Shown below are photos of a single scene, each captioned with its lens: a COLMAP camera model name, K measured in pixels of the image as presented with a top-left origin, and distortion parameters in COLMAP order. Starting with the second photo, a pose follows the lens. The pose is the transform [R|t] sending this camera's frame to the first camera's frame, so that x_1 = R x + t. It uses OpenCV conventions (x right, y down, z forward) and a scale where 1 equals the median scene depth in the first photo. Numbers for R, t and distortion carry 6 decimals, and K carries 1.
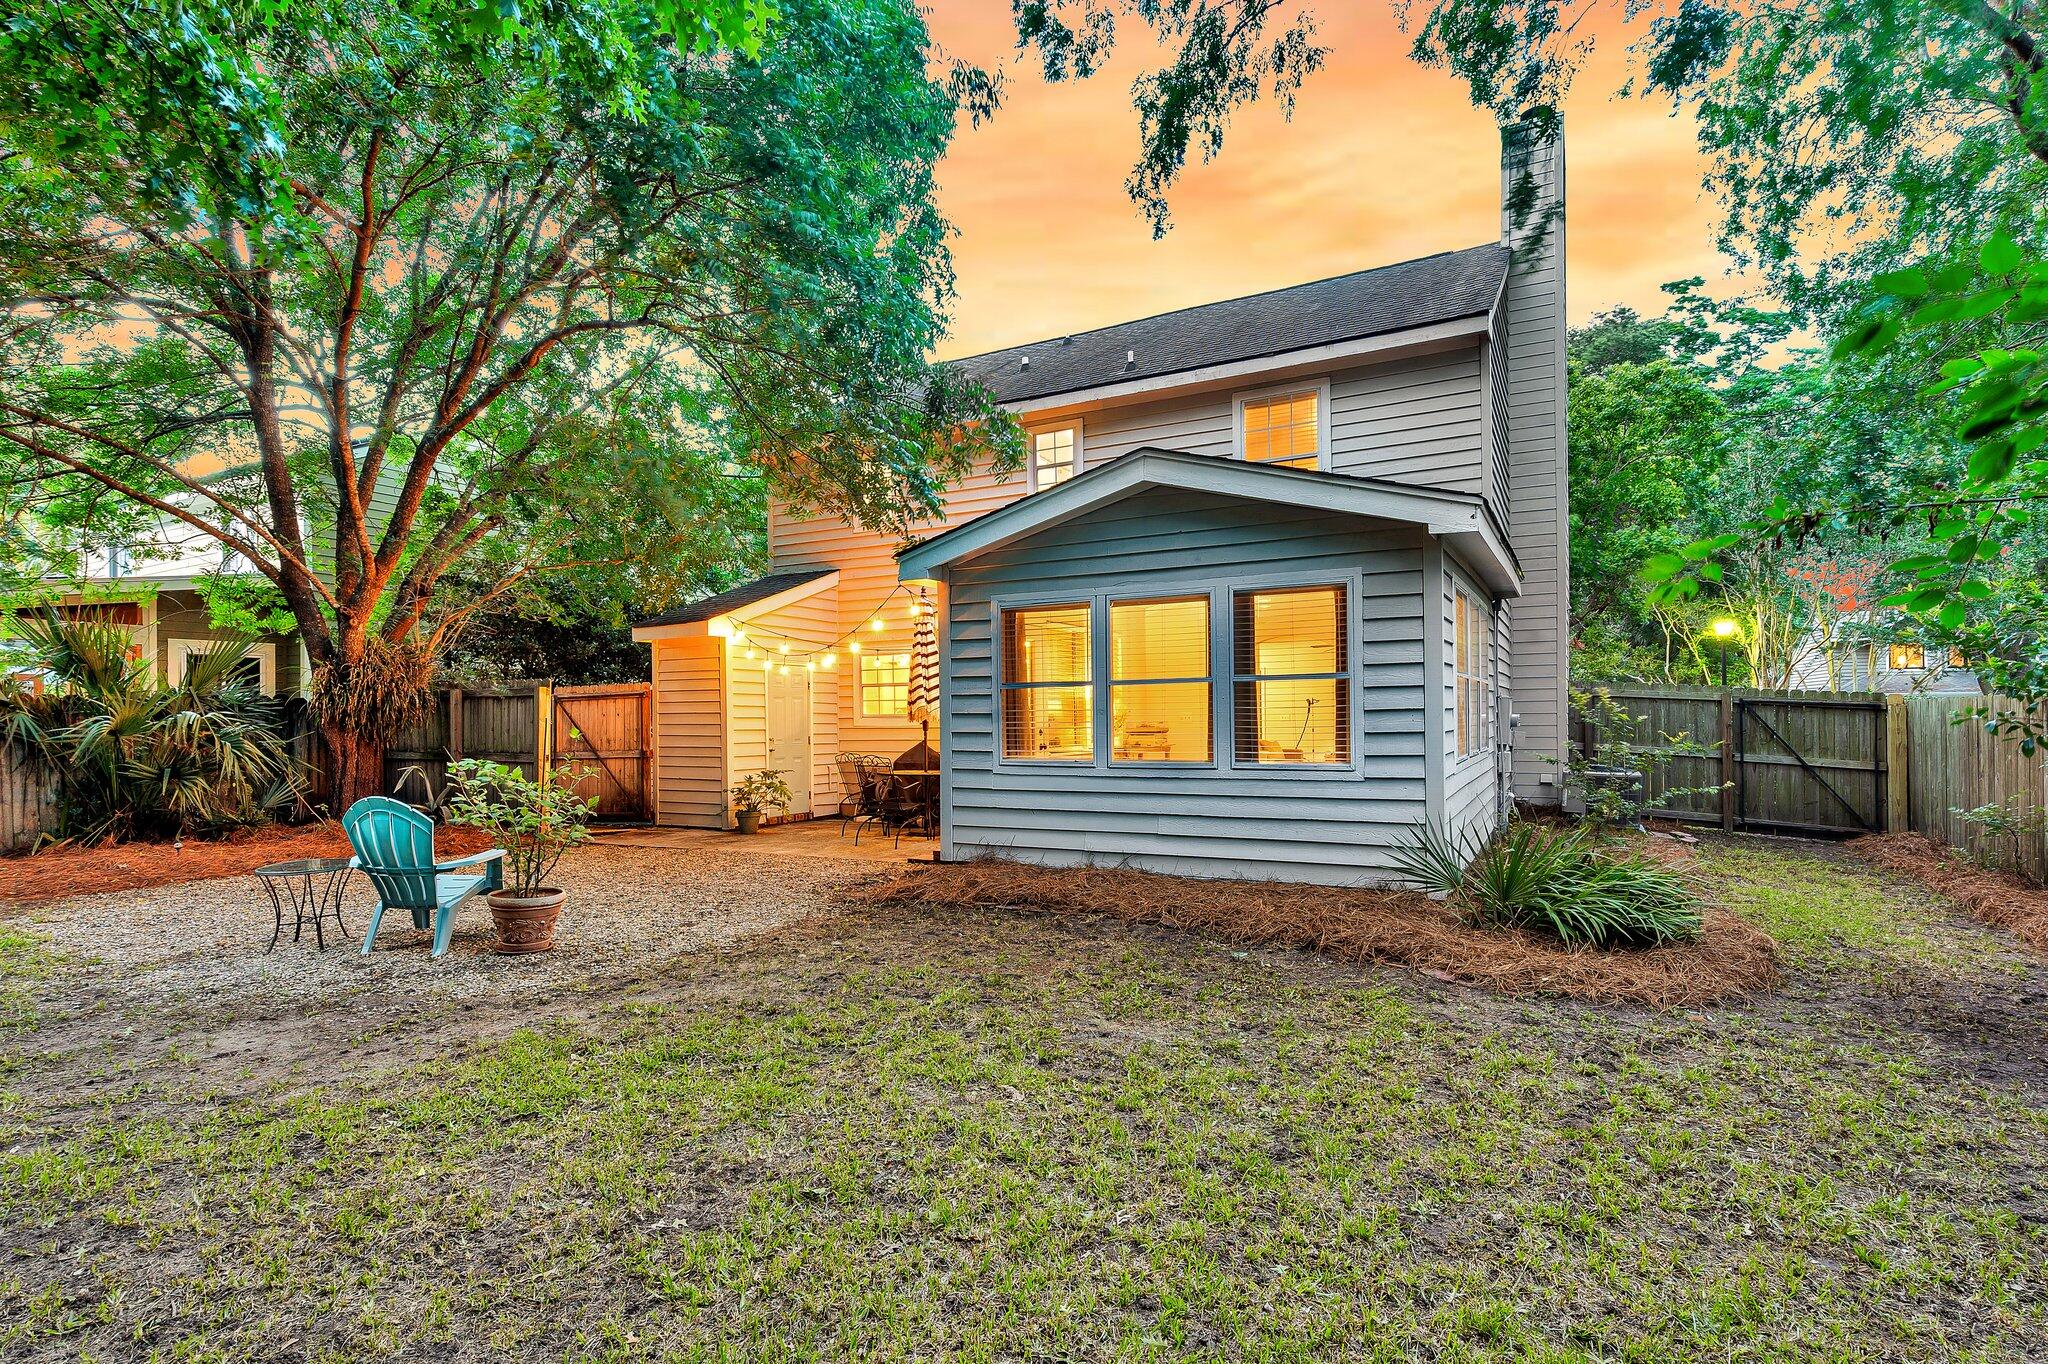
lens RADIAL K [[942.2, 0, 1025.0], [0, 942.2, 714.7], [0, 0, 1]] dist [0.001256, 0.000468]
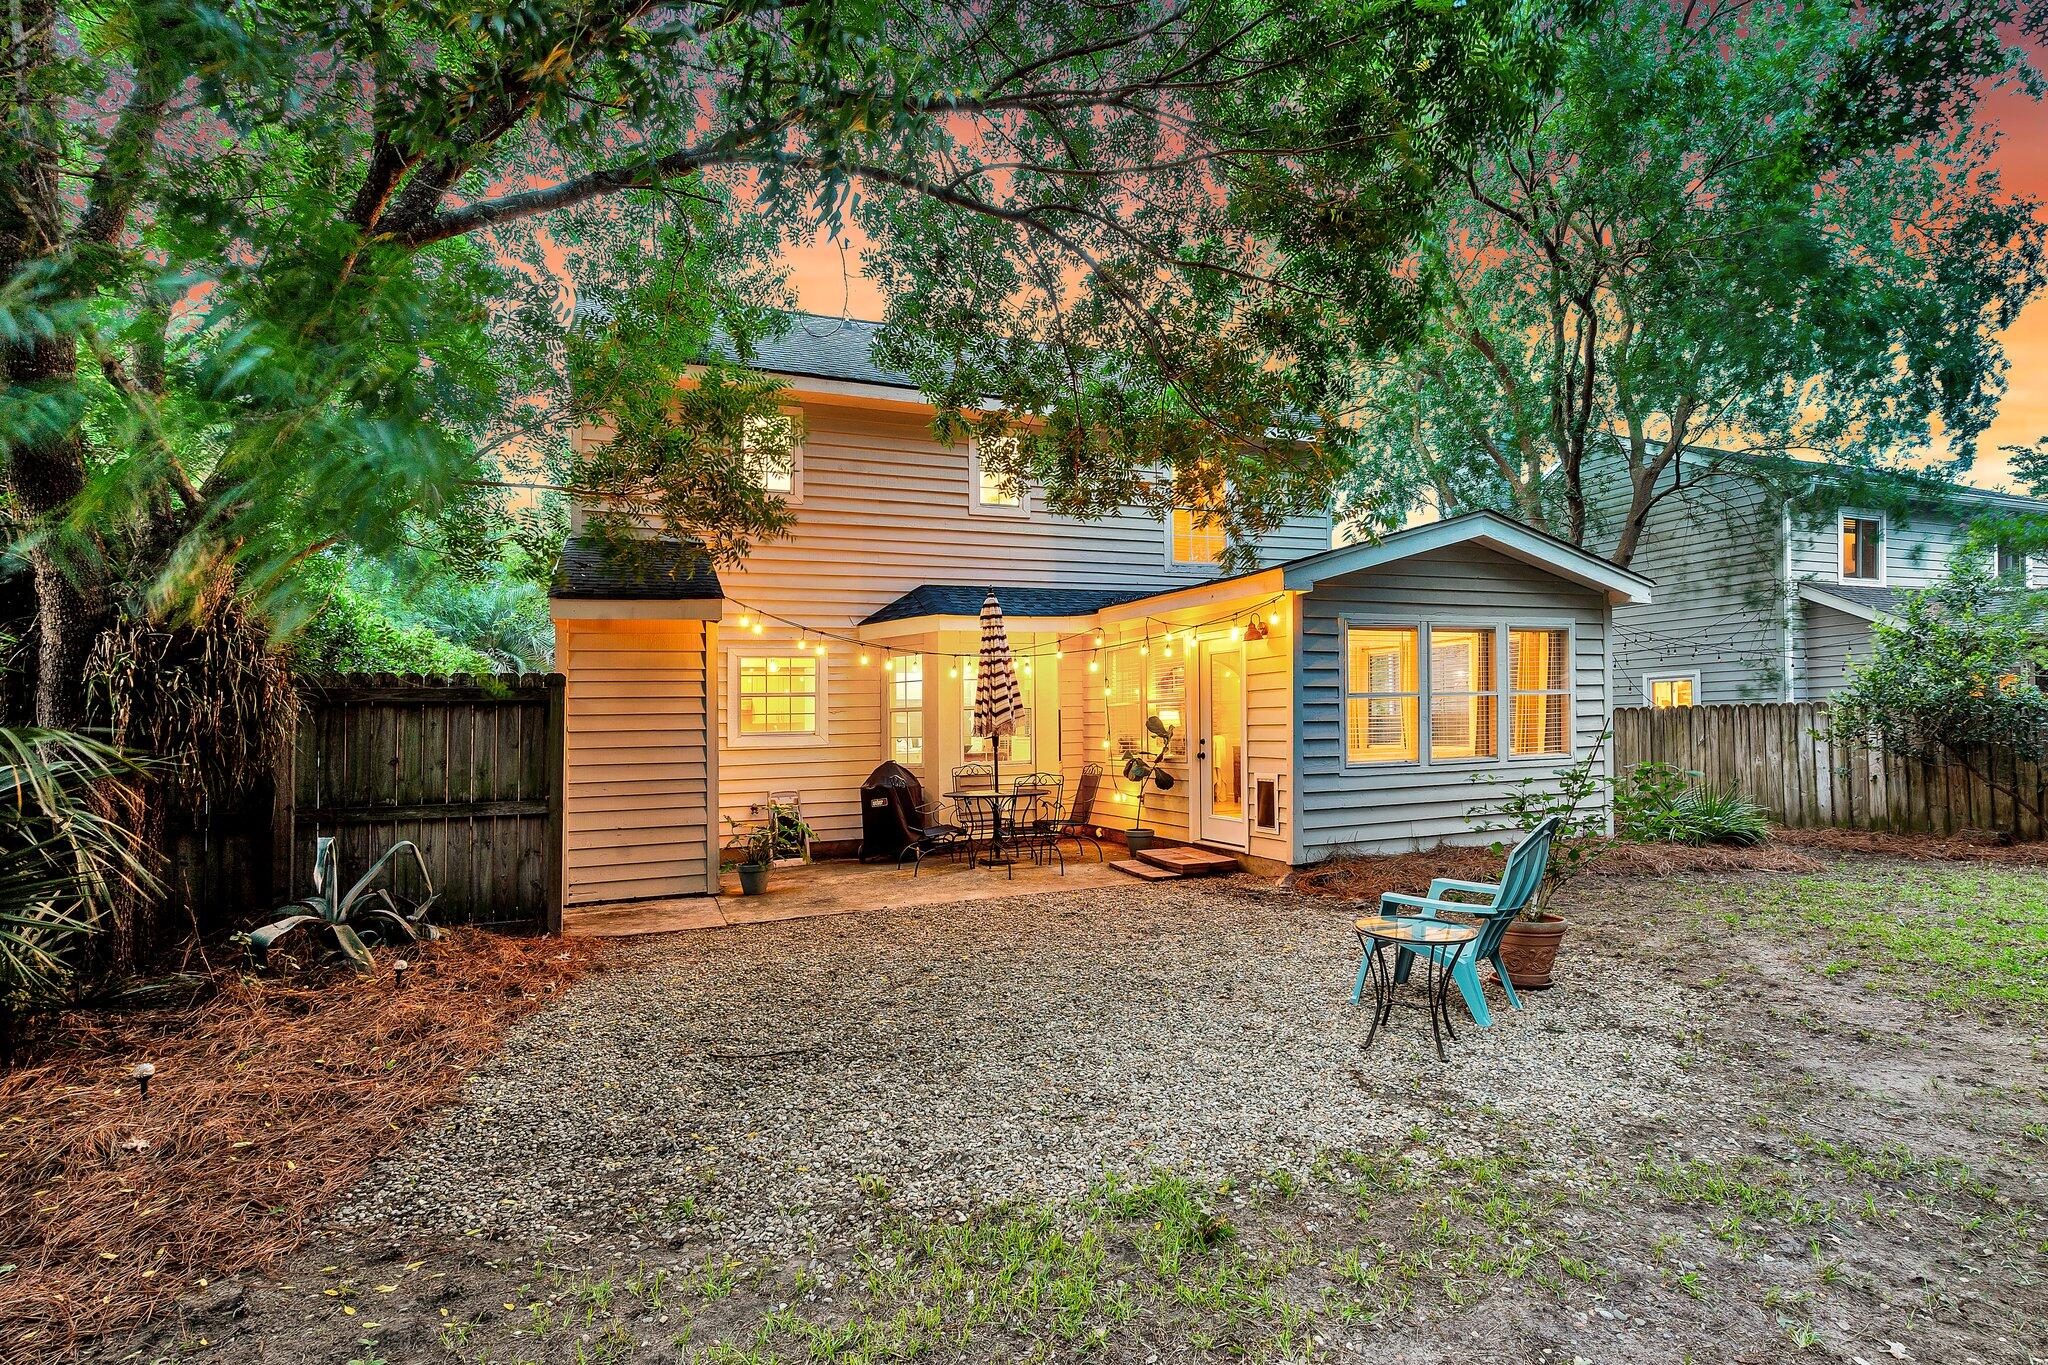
lens RADIAL K [[942.2, 0, 1025.0], [0, 942.2, 715.2], [0, 0, 1]] dist [0.001256, 0.000468]
pose [[0.677628, 0.002929, 0.735399, -1.068891], [0.015985, 0.999697, -0.018711, 0.006497], [-0.735231, 0.024434, 0.677376, 0.526586]]
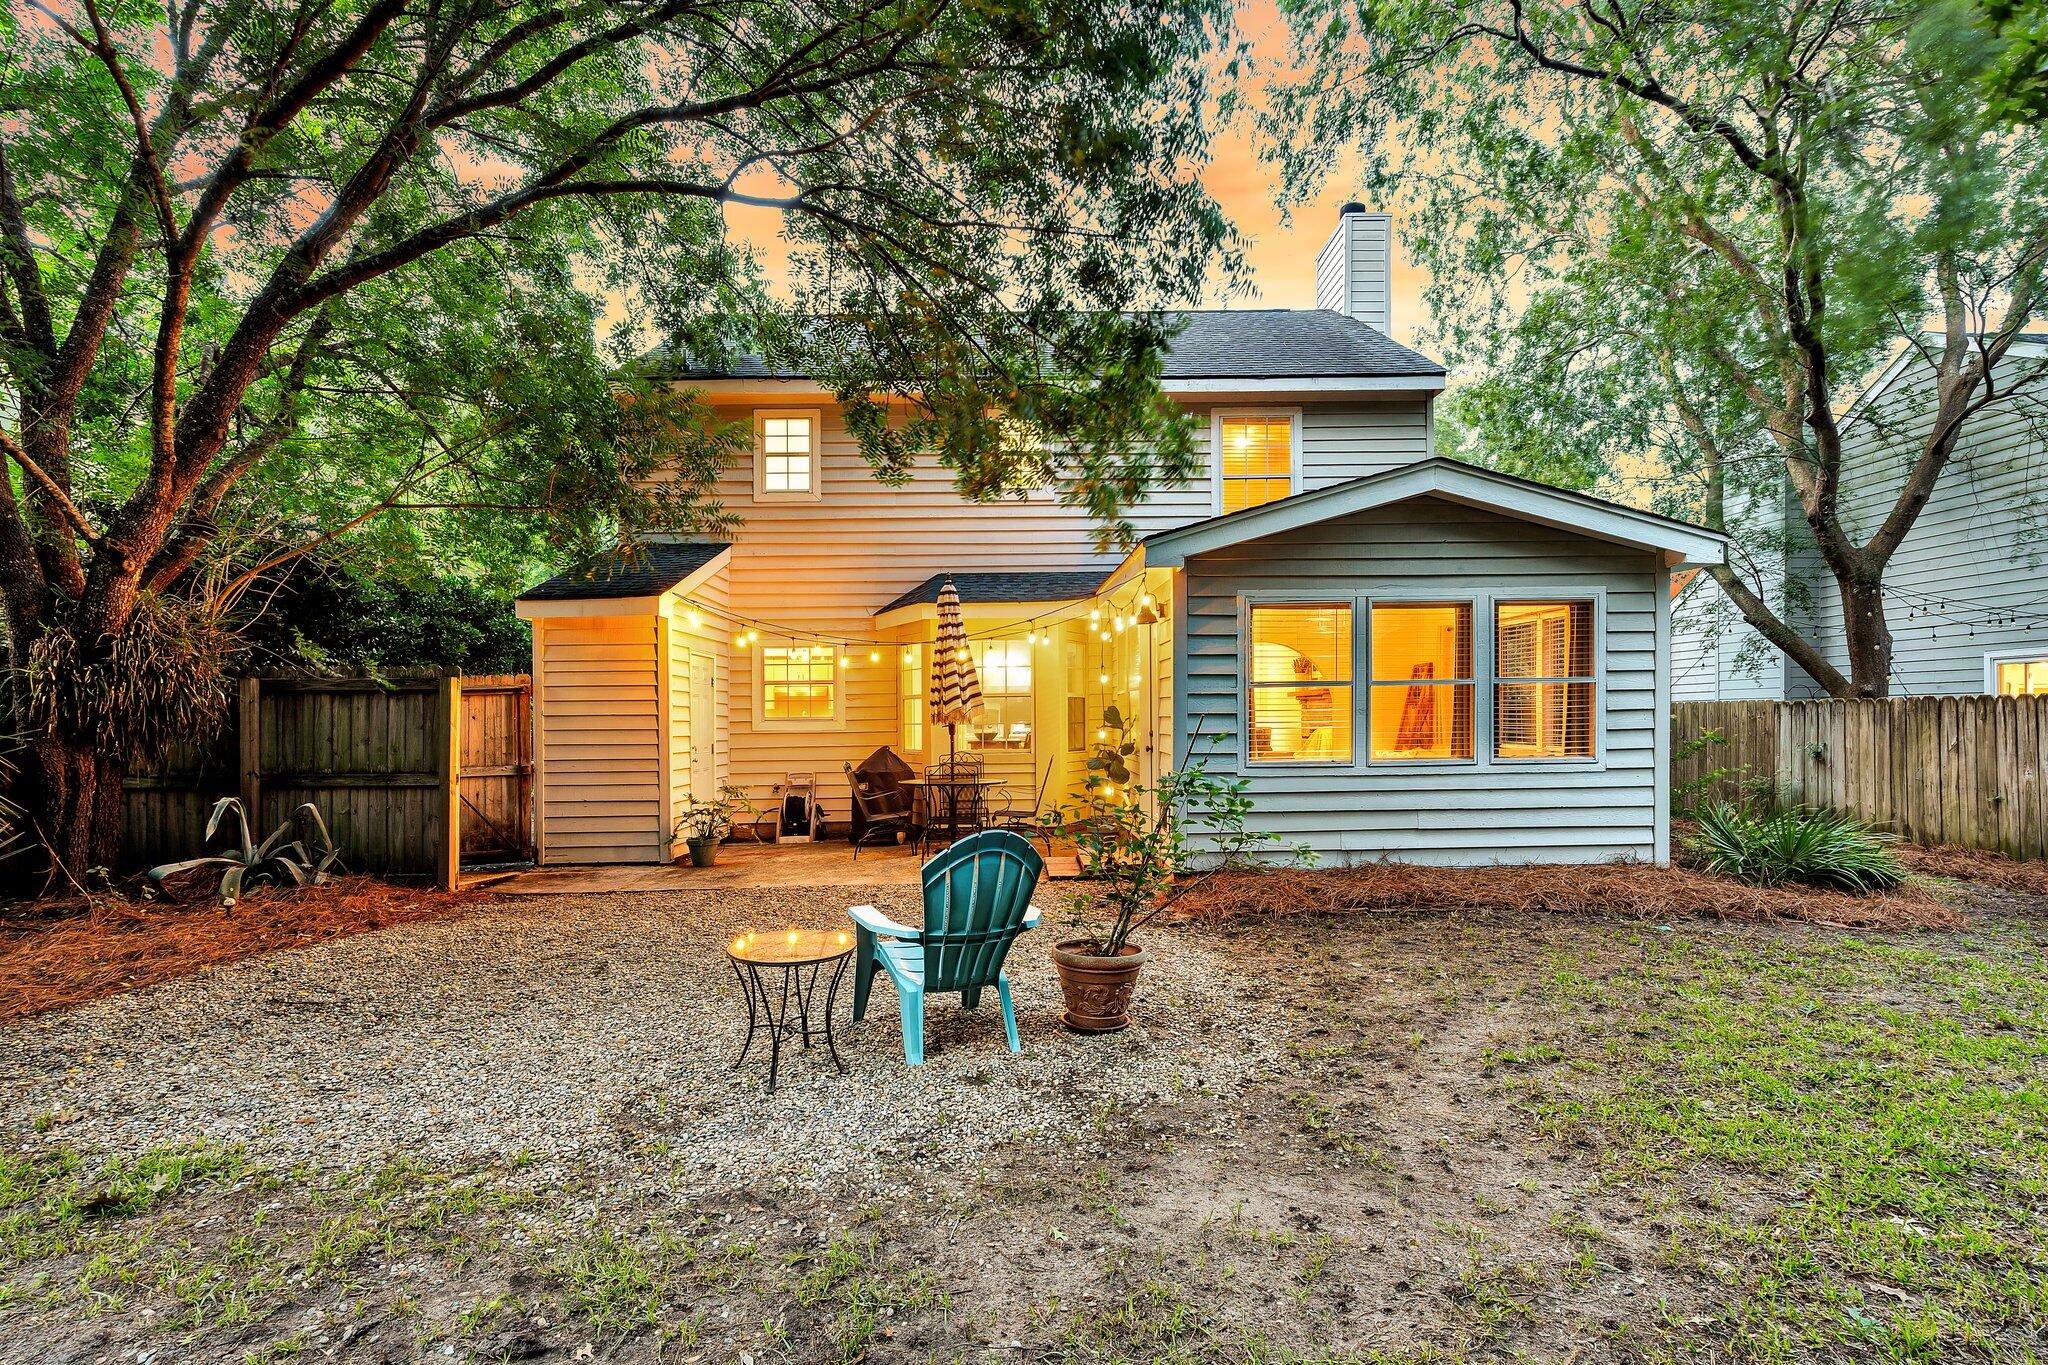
lens RADIAL K [[942.2, 0, 1025.0], [0, 942.2, 715.2], [0, 0, 1]] dist [0.001256, 0.000468]
pose [[0.883174, 0.000463, 0.469046, -0.668039], [0.002484, 0.999981, -0.005665, 0.005483], [-0.469040, 0.006168, 0.883156, 0.257016]]
